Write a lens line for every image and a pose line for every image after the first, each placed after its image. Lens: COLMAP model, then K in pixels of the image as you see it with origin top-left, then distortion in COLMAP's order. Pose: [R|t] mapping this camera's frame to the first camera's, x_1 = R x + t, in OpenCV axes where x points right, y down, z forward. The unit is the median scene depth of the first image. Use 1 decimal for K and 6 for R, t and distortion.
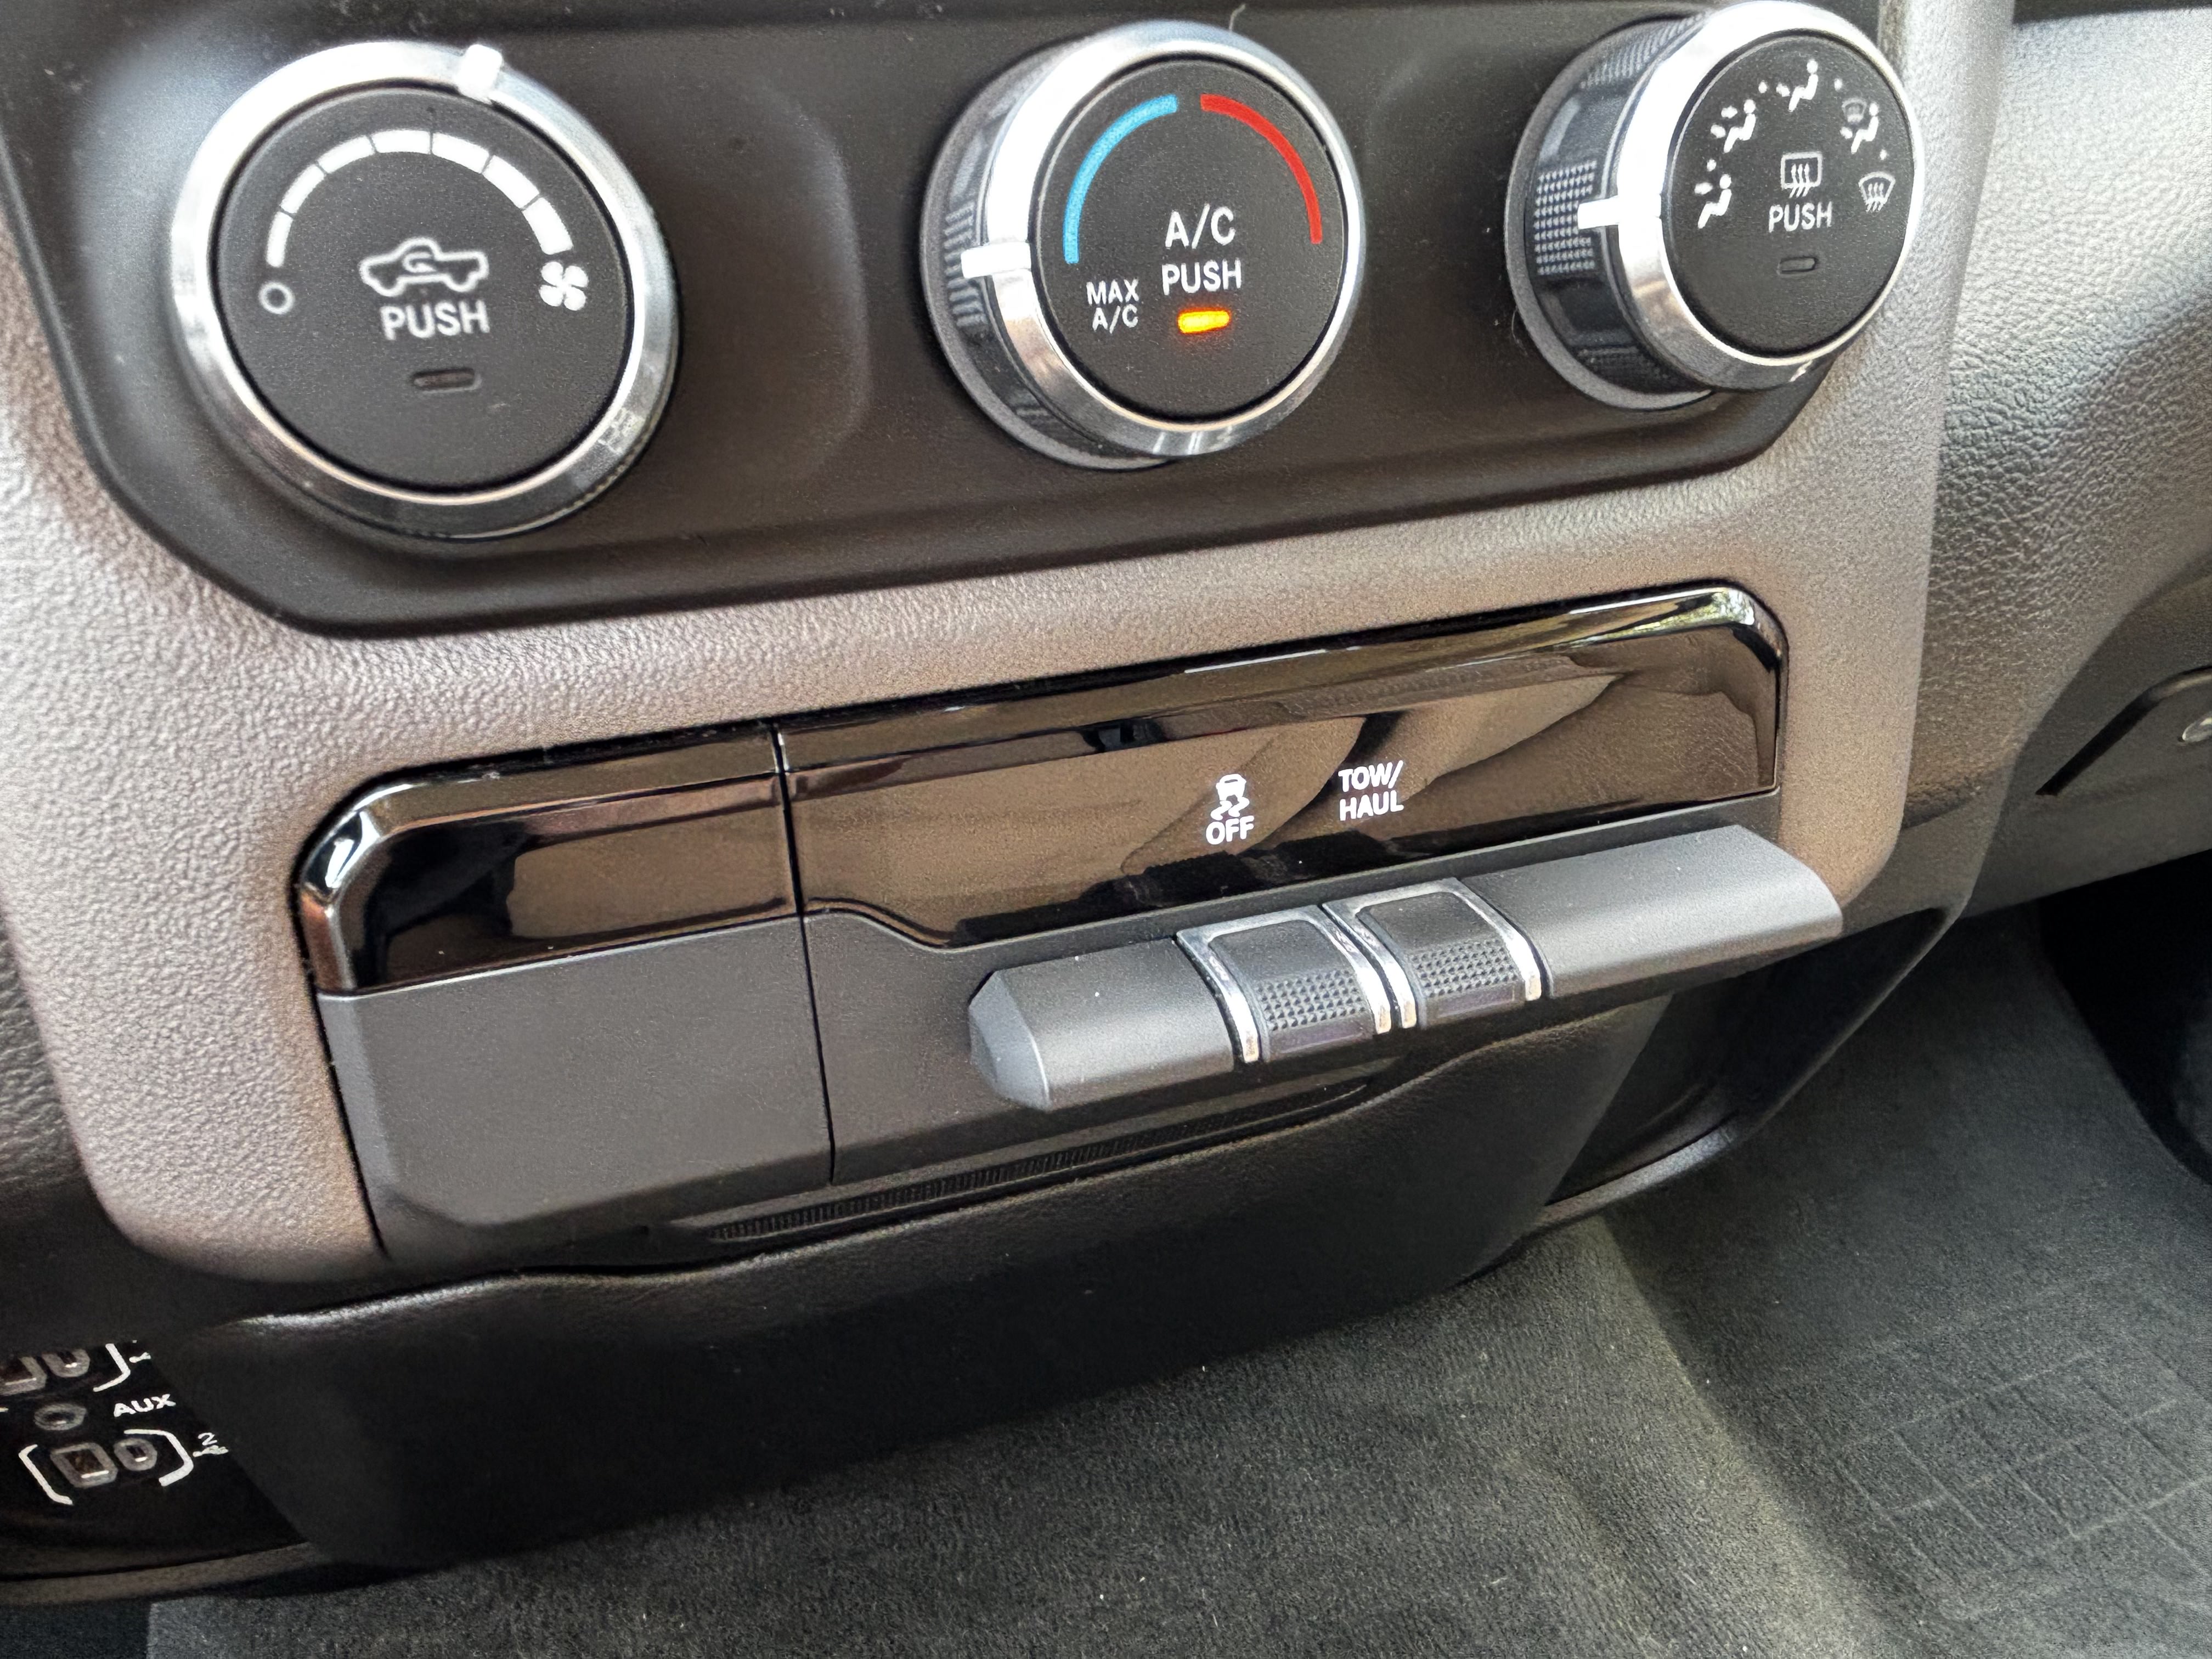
lens RADIAL K [[1580.6, 0, 1122.5], [0, 1580.6, 836.6], [0, 0, 1]] dist [-0.001965, -0.018639]
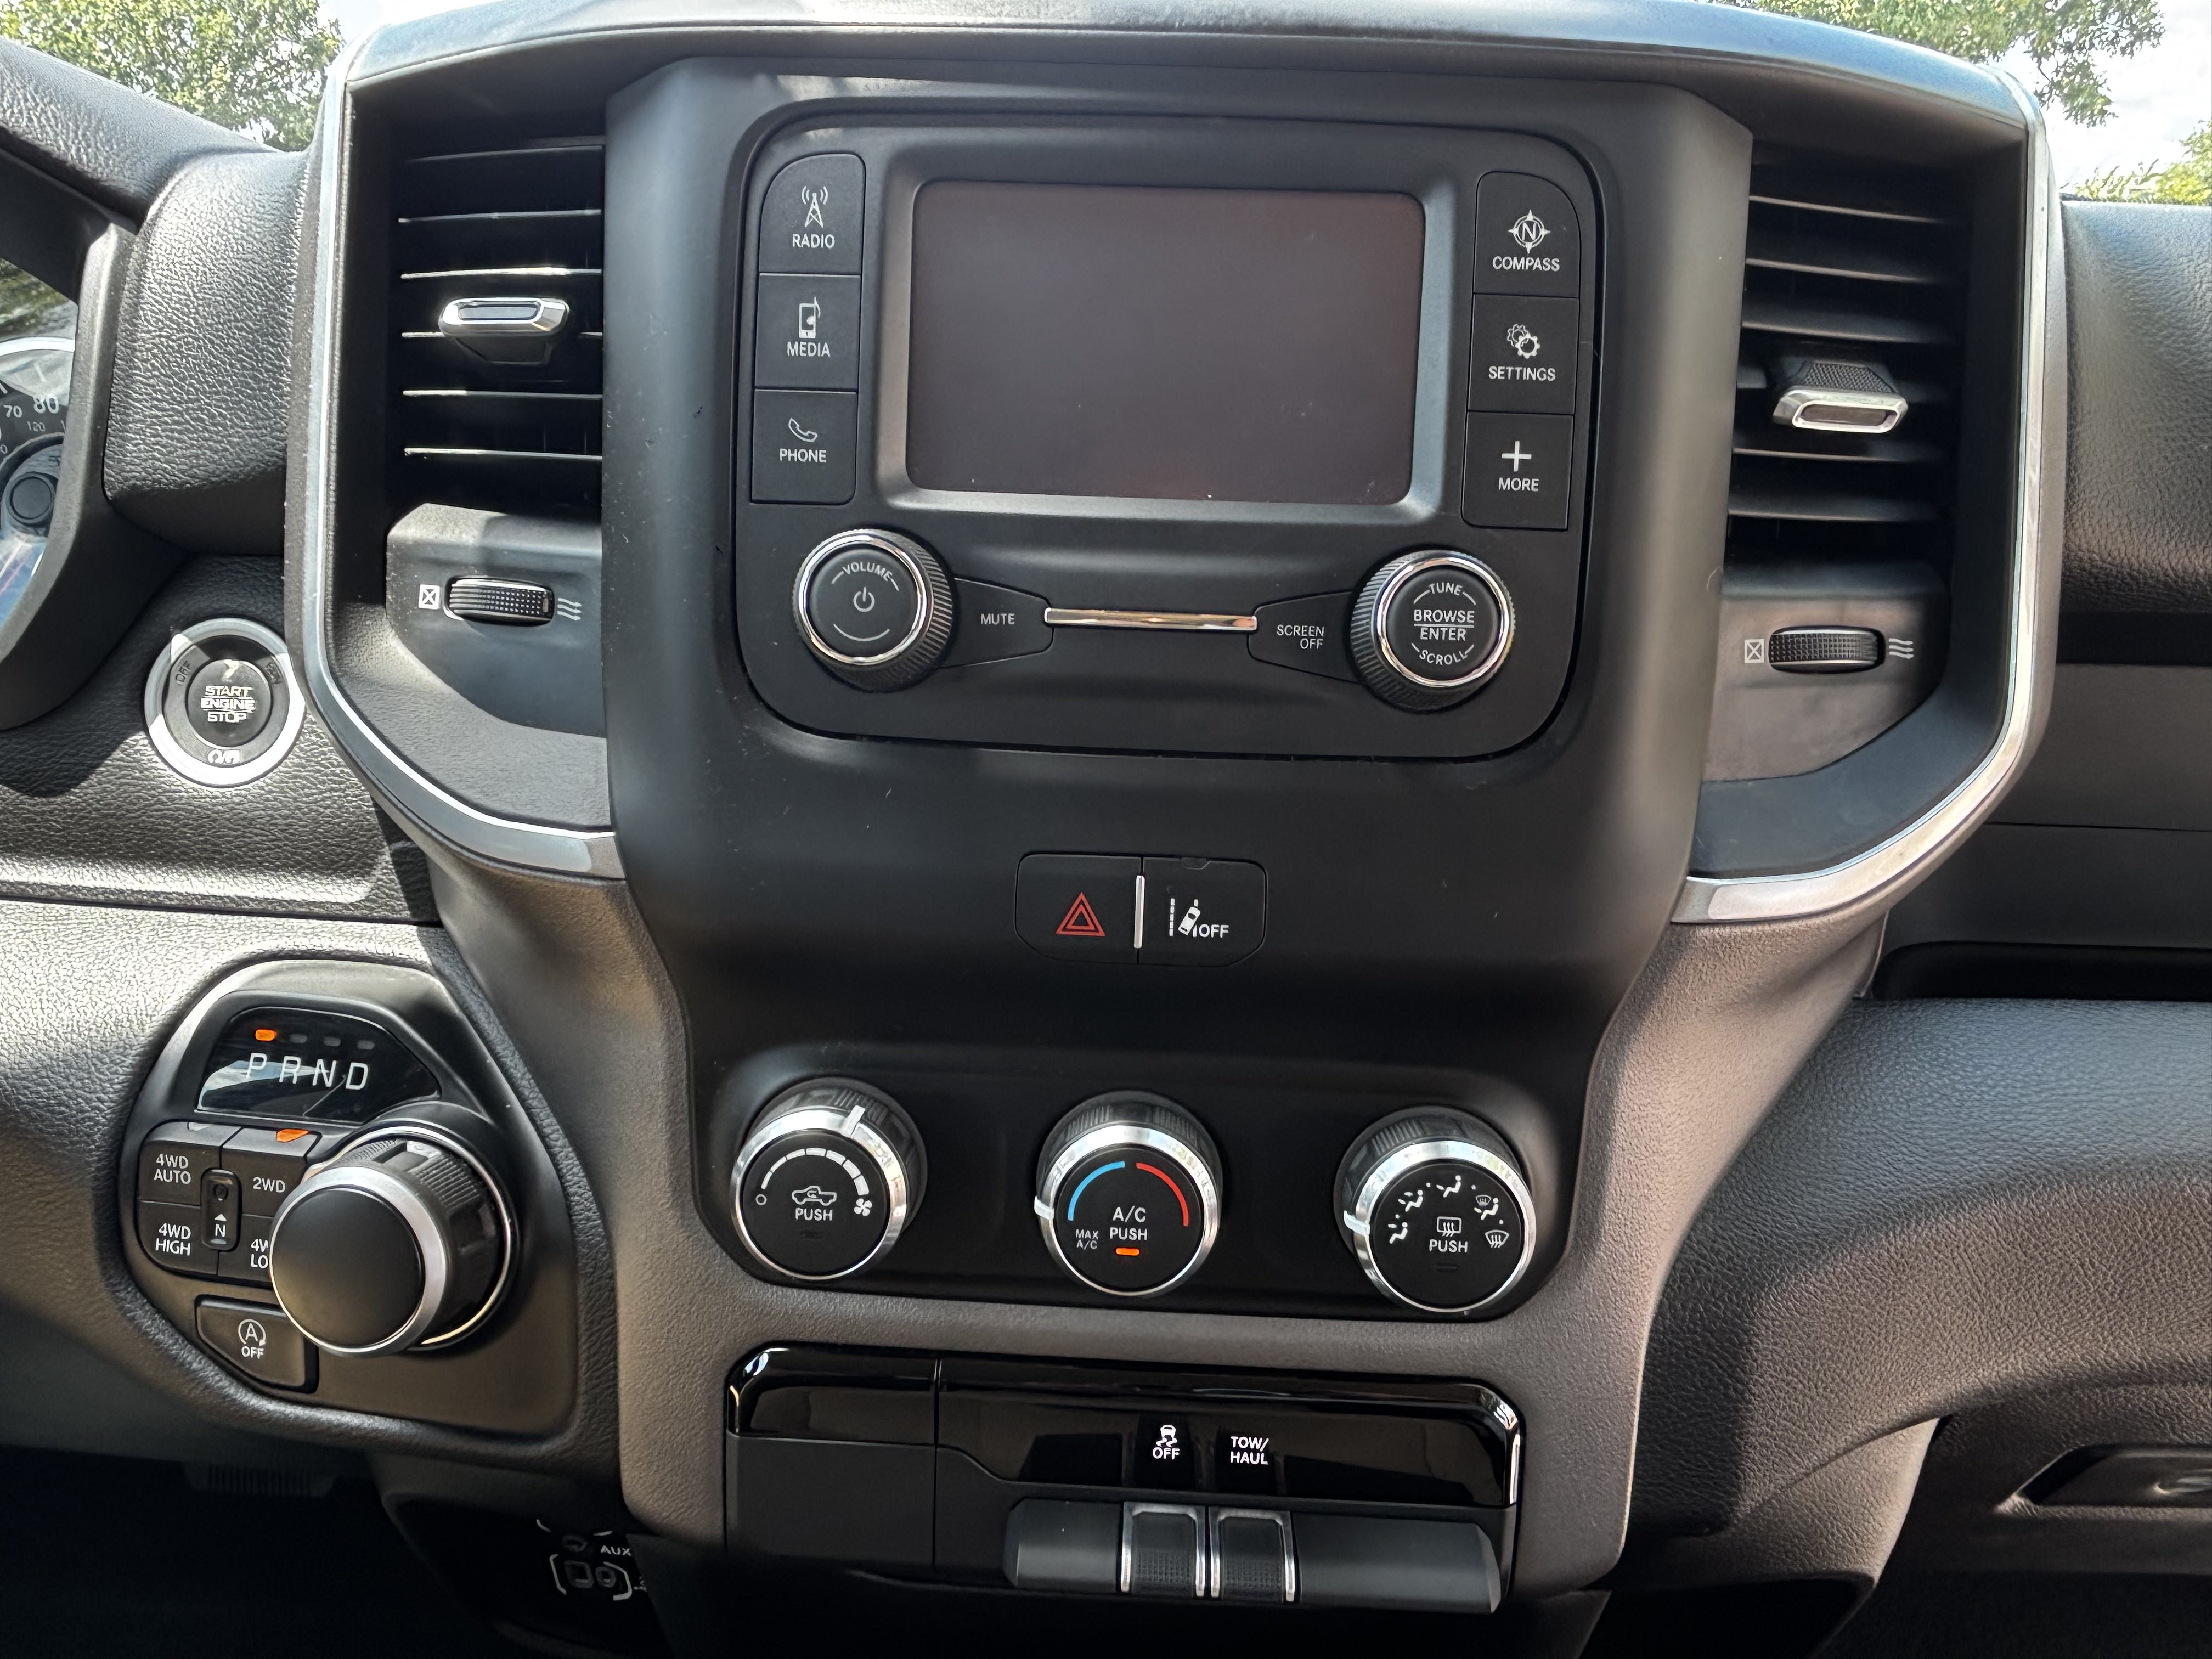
lens RADIAL K [[1482.8, 0, 1098.9], [0, 1482.8, 812.0], [0, 0, 1]] dist [0.011293, -0.011538]
pose [[0.926646, 0.149907, -0.344753, 0.601143], [-0.214010, 0.964307, -0.155923, -0.549373], [0.309073, 0.218266, 0.925653, -1.023777]]
